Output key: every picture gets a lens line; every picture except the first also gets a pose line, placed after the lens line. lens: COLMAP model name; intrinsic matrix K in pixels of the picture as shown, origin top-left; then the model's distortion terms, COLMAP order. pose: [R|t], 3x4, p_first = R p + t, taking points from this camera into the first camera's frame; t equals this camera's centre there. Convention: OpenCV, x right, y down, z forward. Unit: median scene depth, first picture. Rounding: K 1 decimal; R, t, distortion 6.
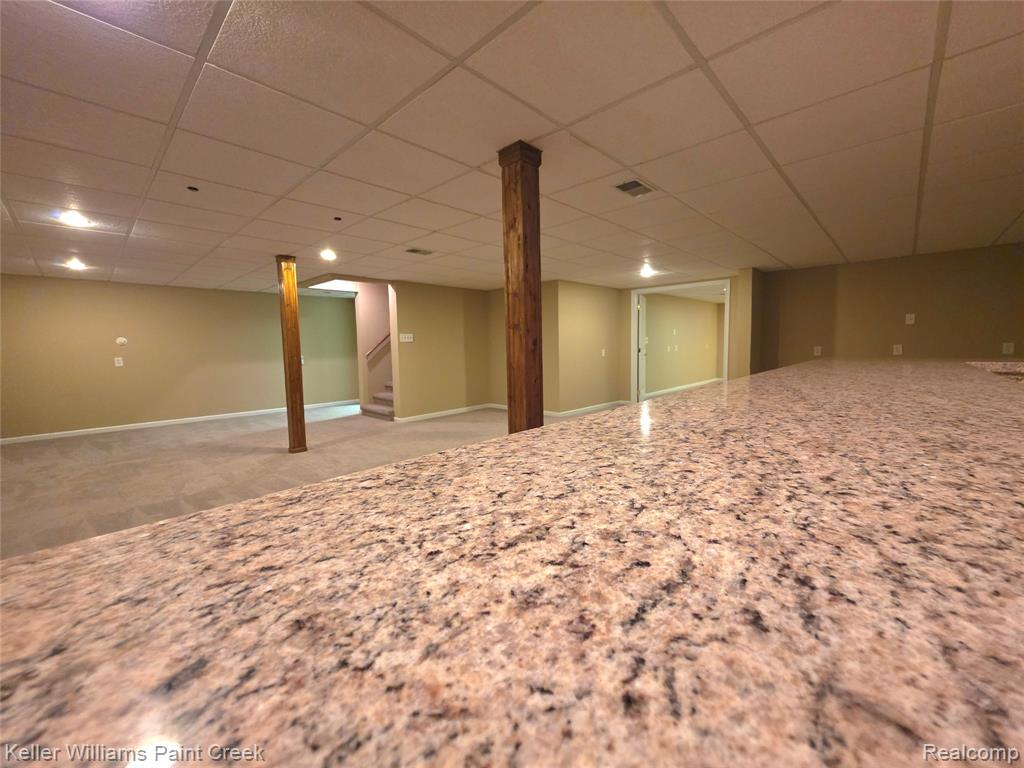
lens RADIAL K [[410.1, 0, 517.3], [0, 410.1, 382.6], [0, 0, 1]] dist [0.001817, 0.000213]
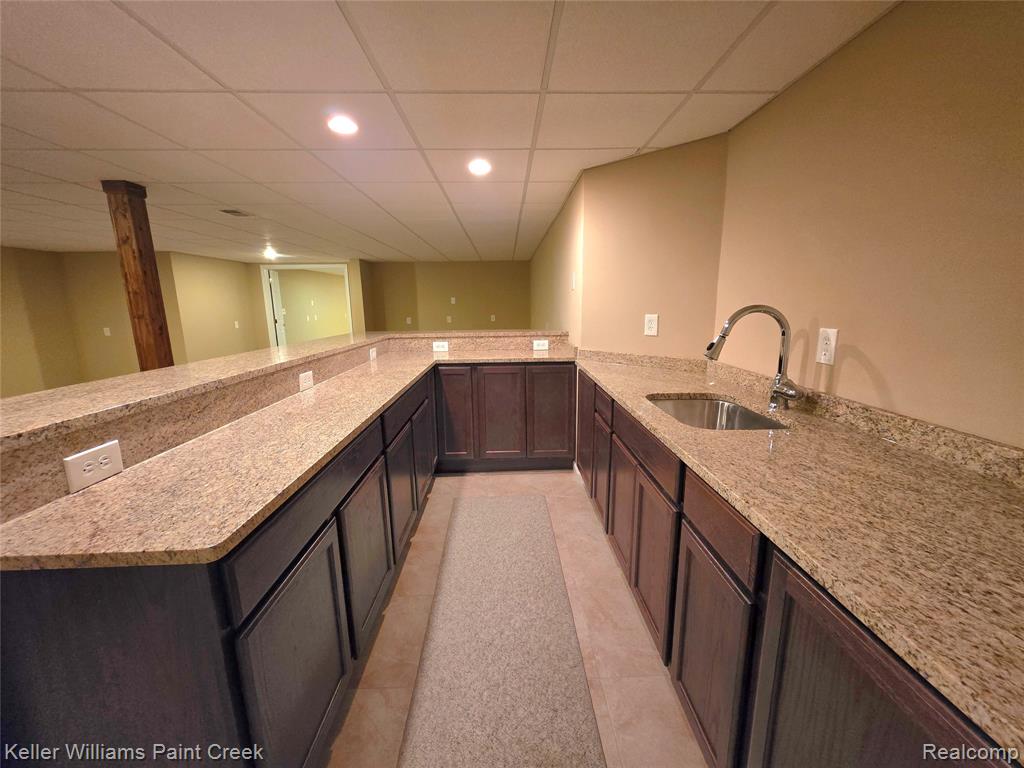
lens RADIAL K [[410.1, 0, 516.3], [0, 410.1, 381.0], [0, 0, 1]] dist [0.001817, 0.000213]
pose [[0.709913, -0.121545, 0.693722, -0.084029], [0.064198, 0.992063, 0.108121, 0.005728], [-0.701357, -0.032221, 0.712082, -0.782298]]
